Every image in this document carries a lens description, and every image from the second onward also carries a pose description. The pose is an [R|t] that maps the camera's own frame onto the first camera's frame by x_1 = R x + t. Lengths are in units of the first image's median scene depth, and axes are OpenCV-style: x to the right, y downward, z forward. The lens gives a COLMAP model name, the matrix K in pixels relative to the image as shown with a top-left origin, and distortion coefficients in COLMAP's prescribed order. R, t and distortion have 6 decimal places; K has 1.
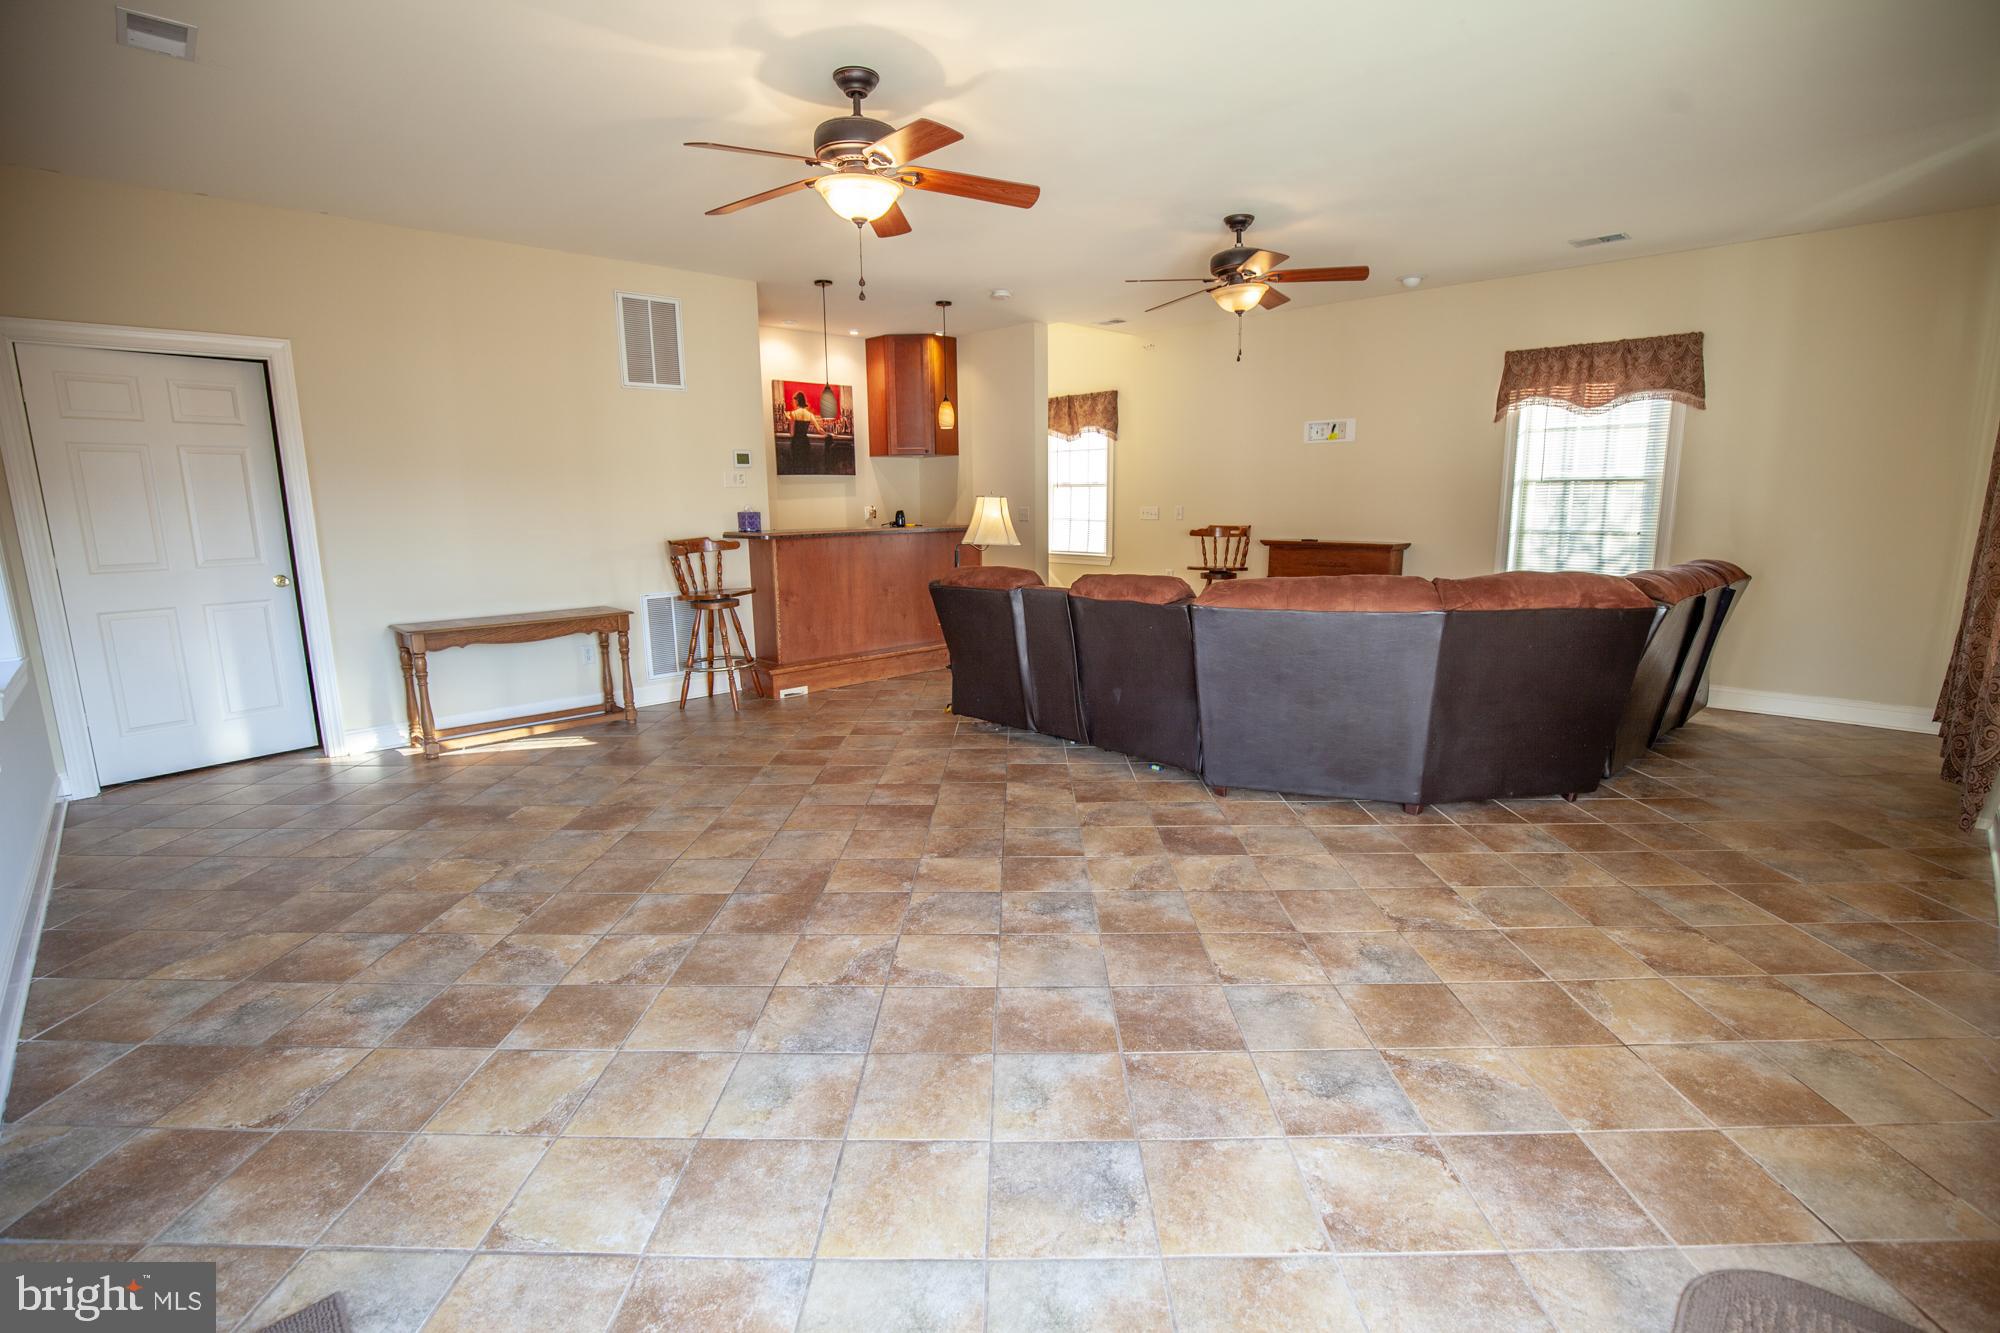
lens RADIAL K [[910.1, 0, 999.7], [0, 910.1, 668.3], [0, 0, 1]] dist [-0.032202, 0.004057]
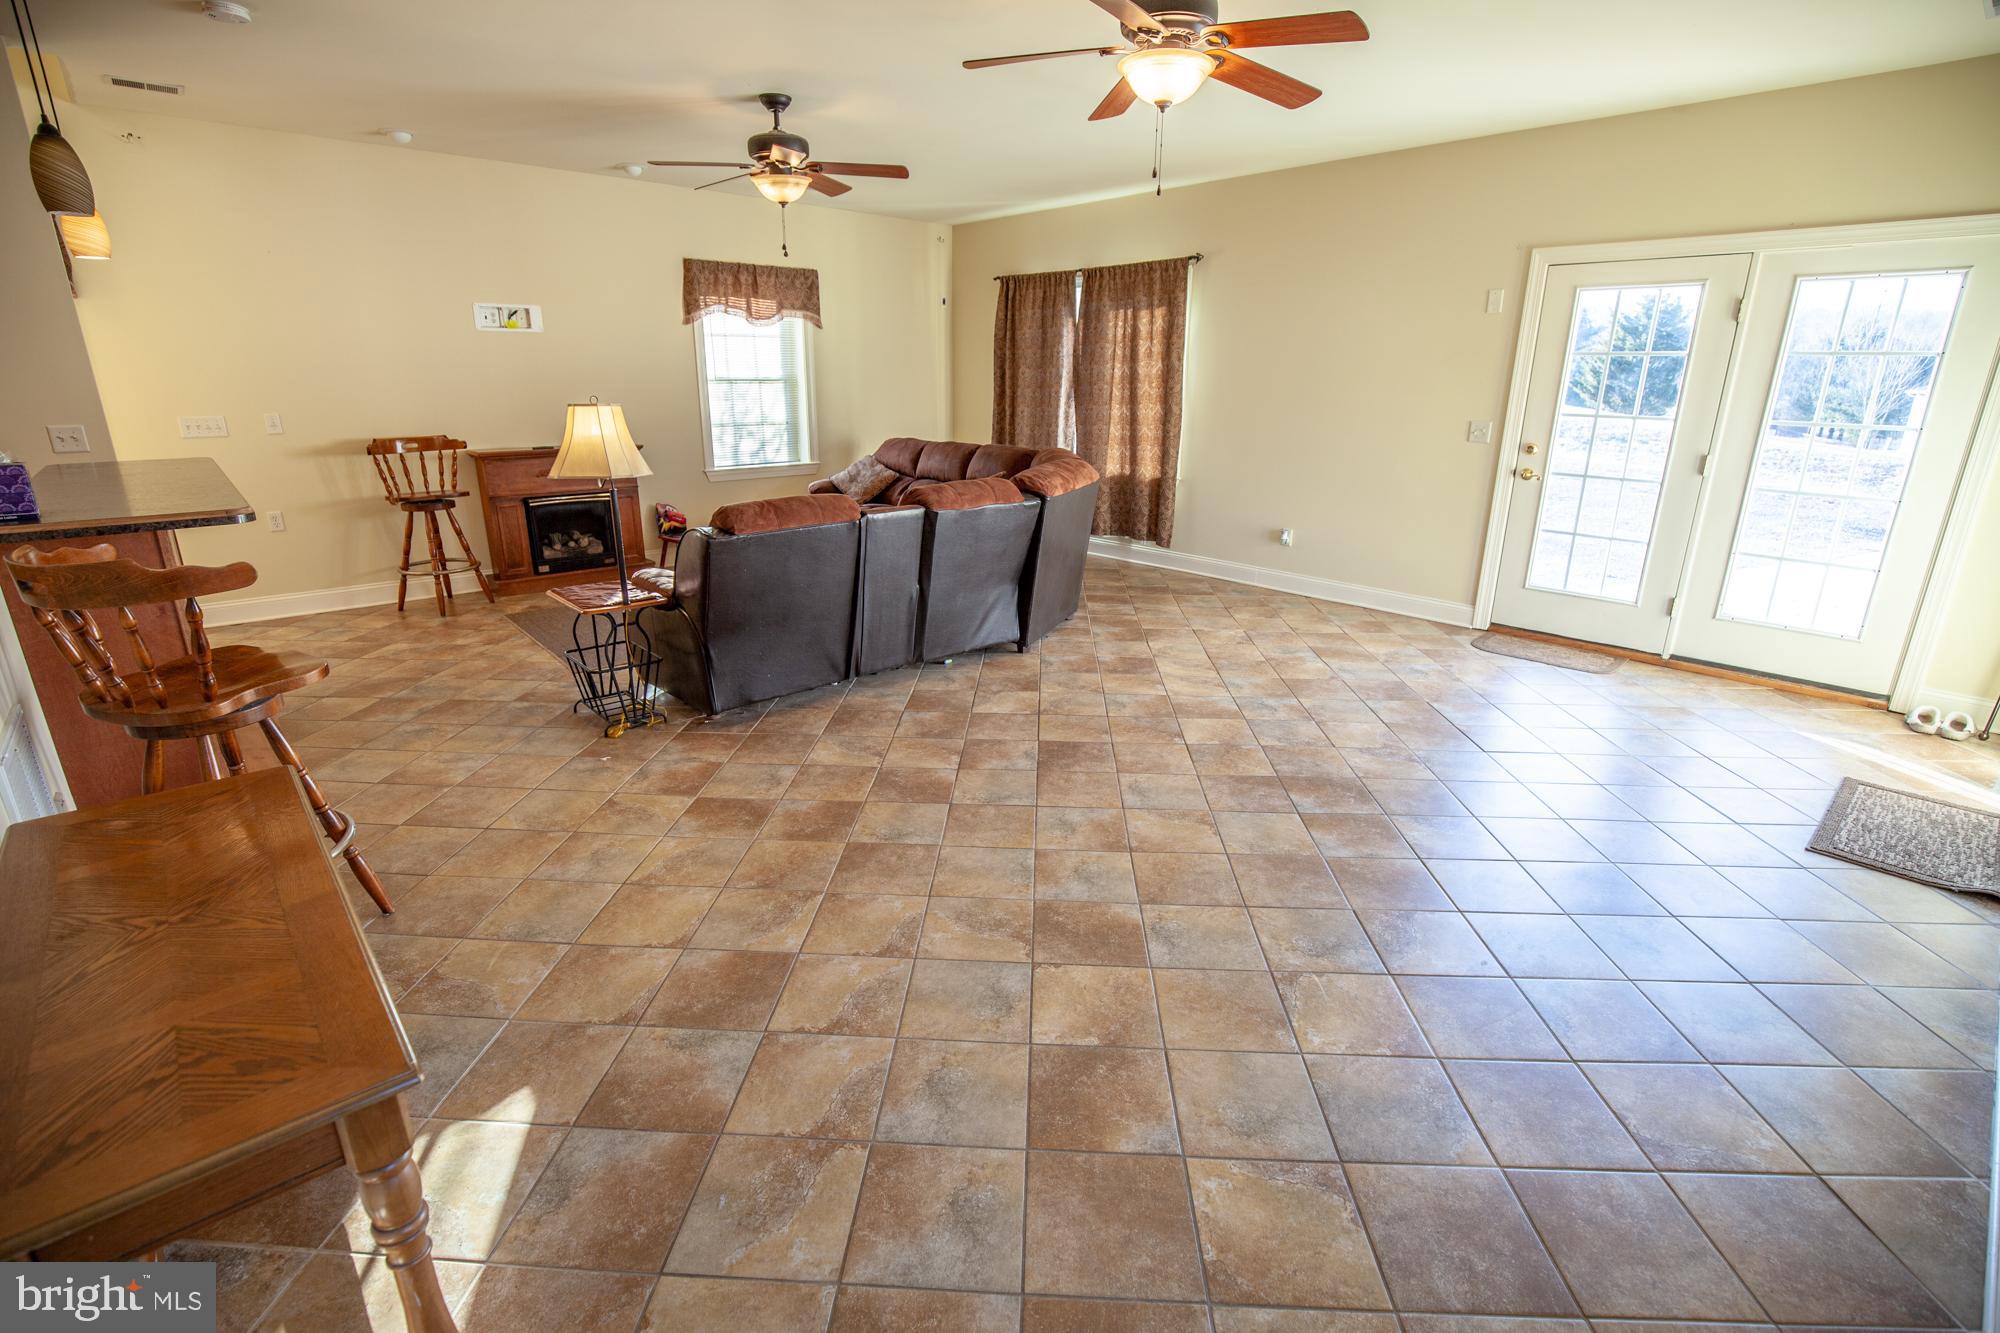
lens RADIAL K [[910.1, 0, 1003.8], [0, 910.1, 675.6], [0, 0, 1]] dist [-0.032202, 0.004057]
pose [[0.035979, -0.303360, 0.952196, -0.845457], [0.173895, 0.940178, 0.292960, -0.176897], [-0.984107, 0.155042, 0.086580, 0.827263]]
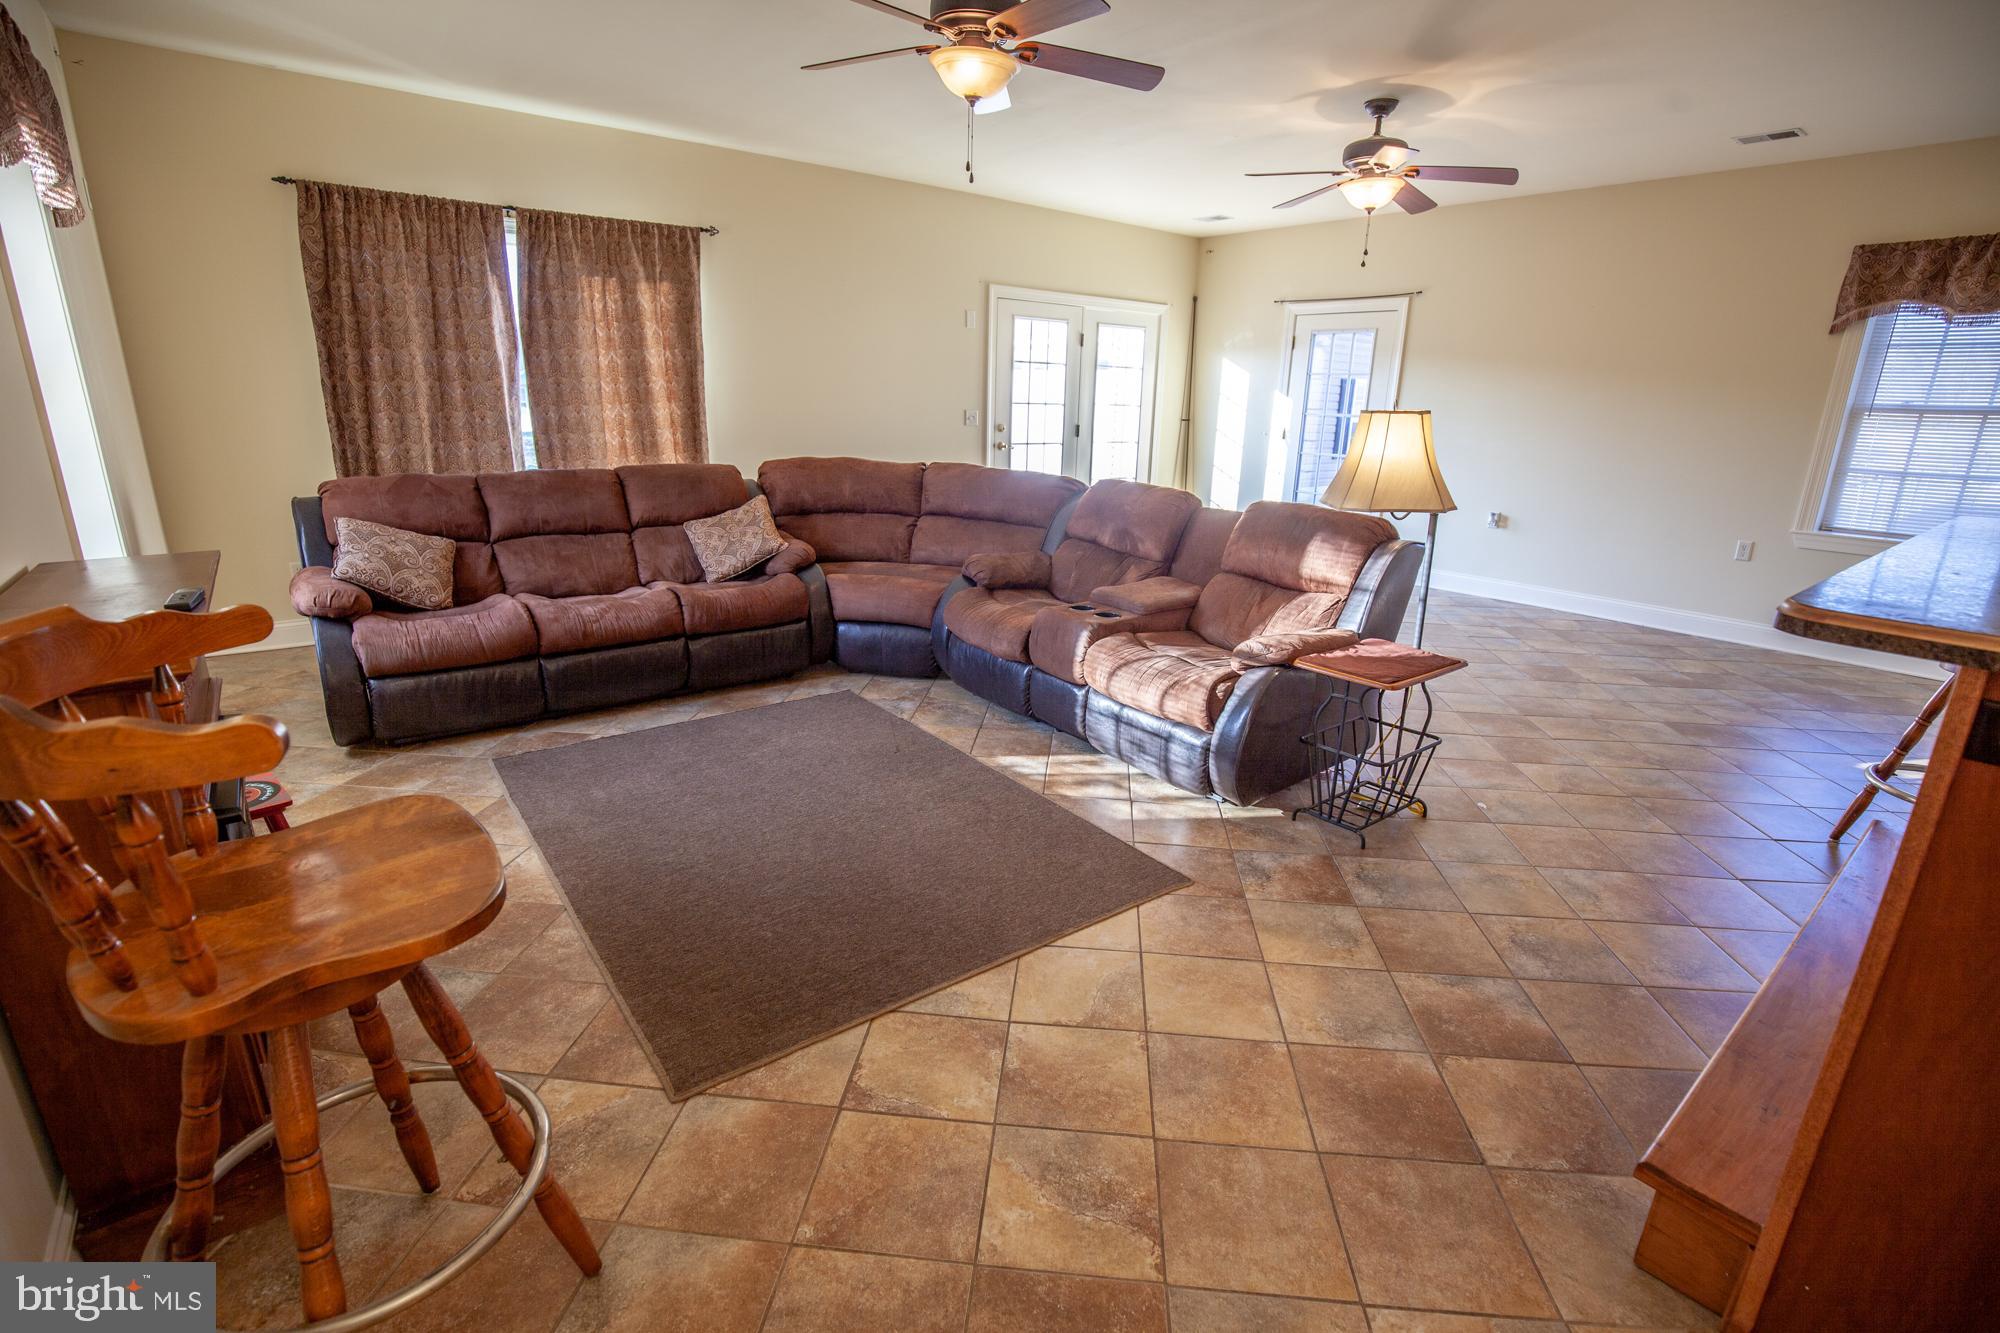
lens RADIAL K [[910.1, 0, 997.3], [0, 910.1, 674.2], [0, 0, 1]] dist [-0.032202, 0.004057]
pose [[-0.994449, -0.045751, 0.094755, 0.186974], [0.003163, 0.887119, 0.461530, -0.355832], [-0.105174, 0.459268, -0.882050, 1.862751]]
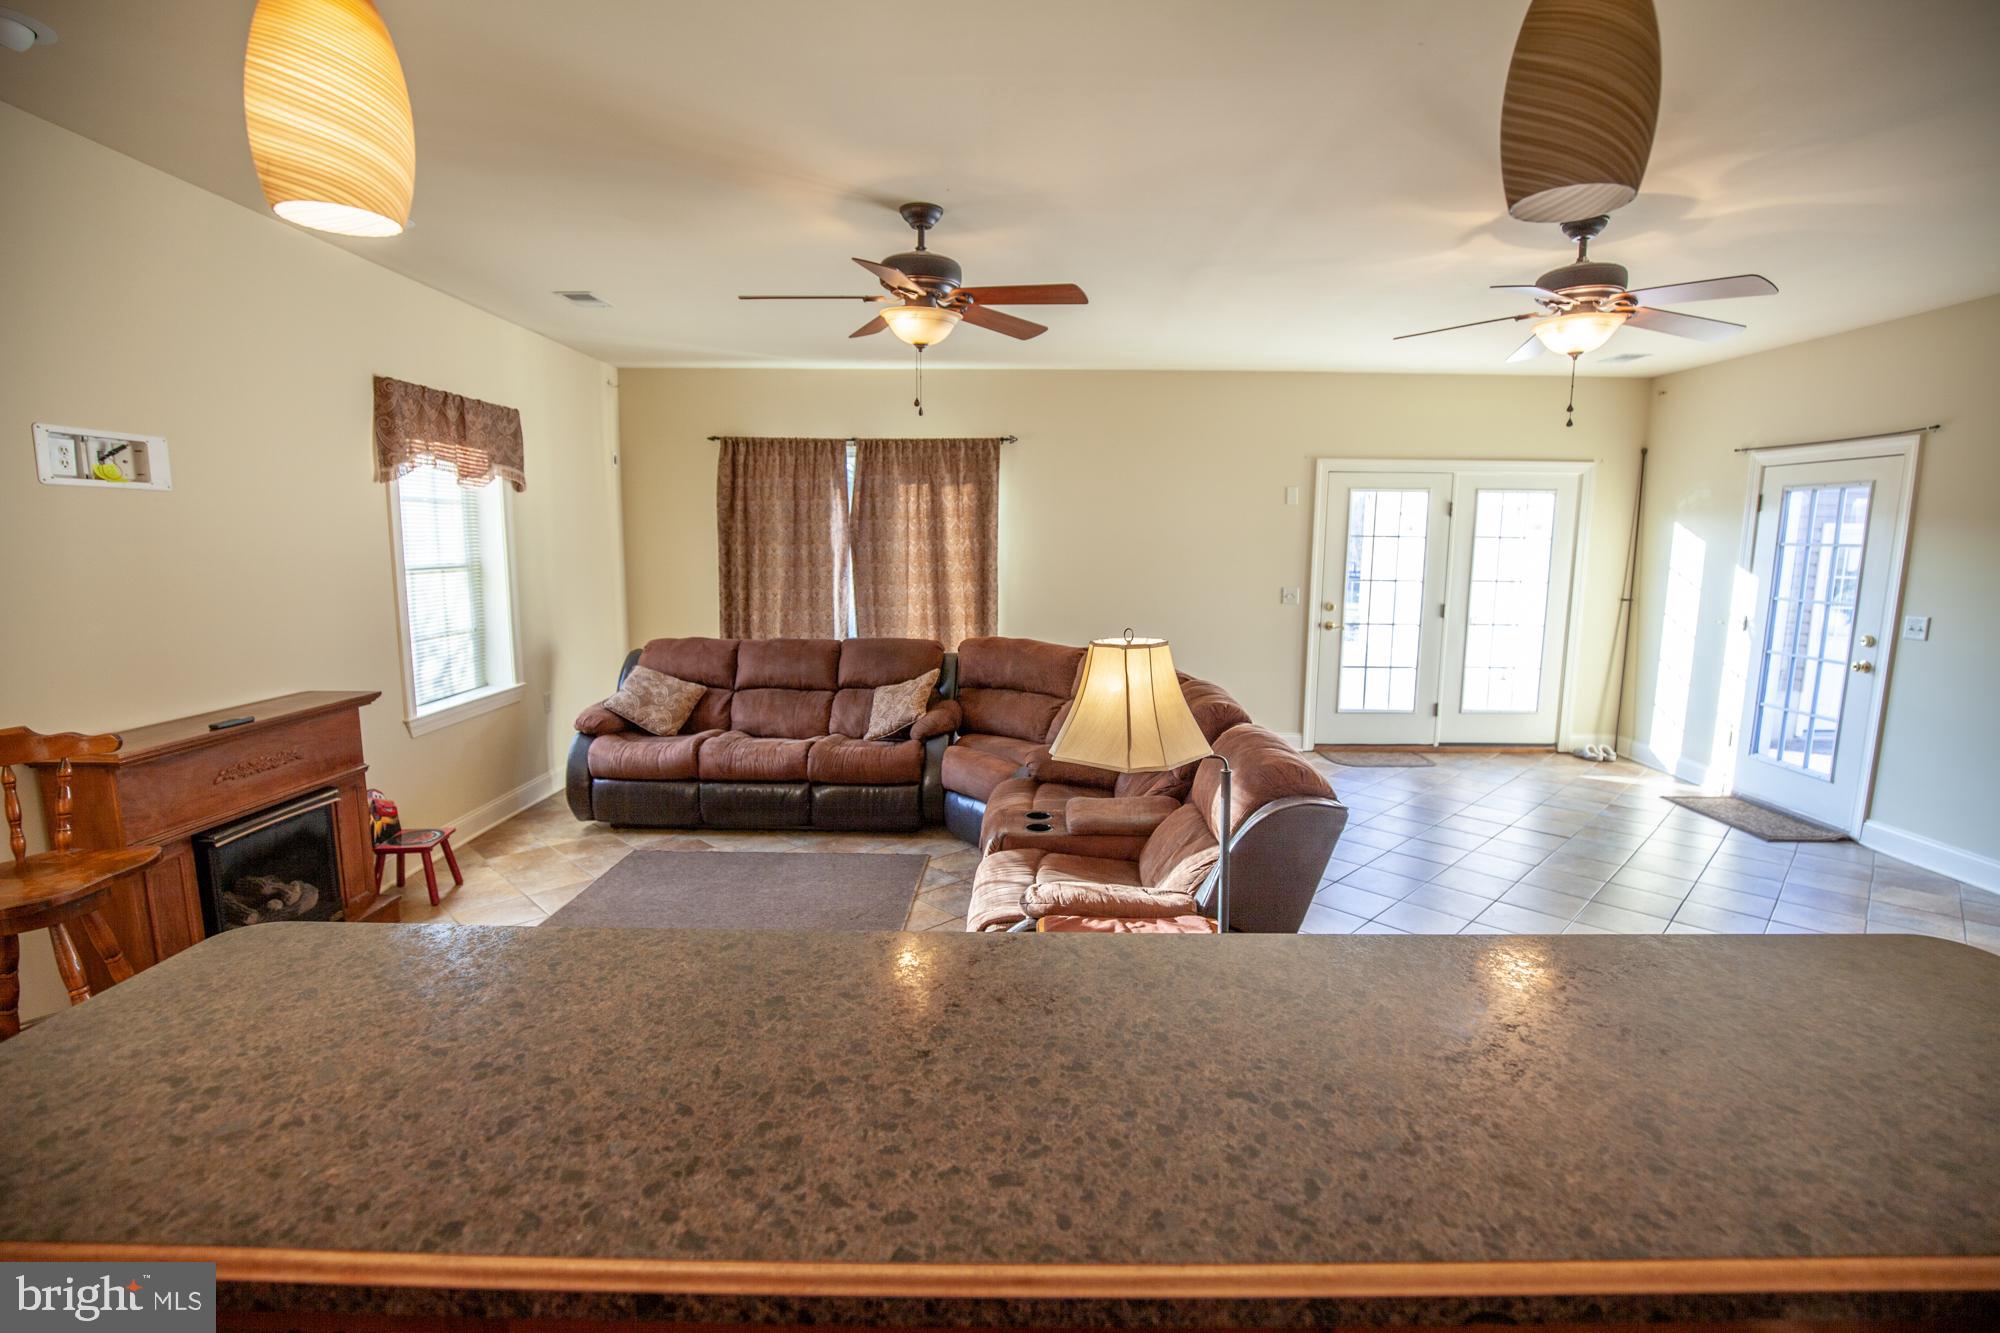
lens RADIAL K [[910.1, 0, 1005.6], [0, 910.1, 675.9], [0, 0, 1]] dist [-0.032202, 0.004057]
pose [[-0.710109, -0.102353, 0.696613, -0.315044], [0.128108, 0.954081, 0.270773, -0.359367], [-0.692340, 0.281519, -0.664389, 1.612365]]
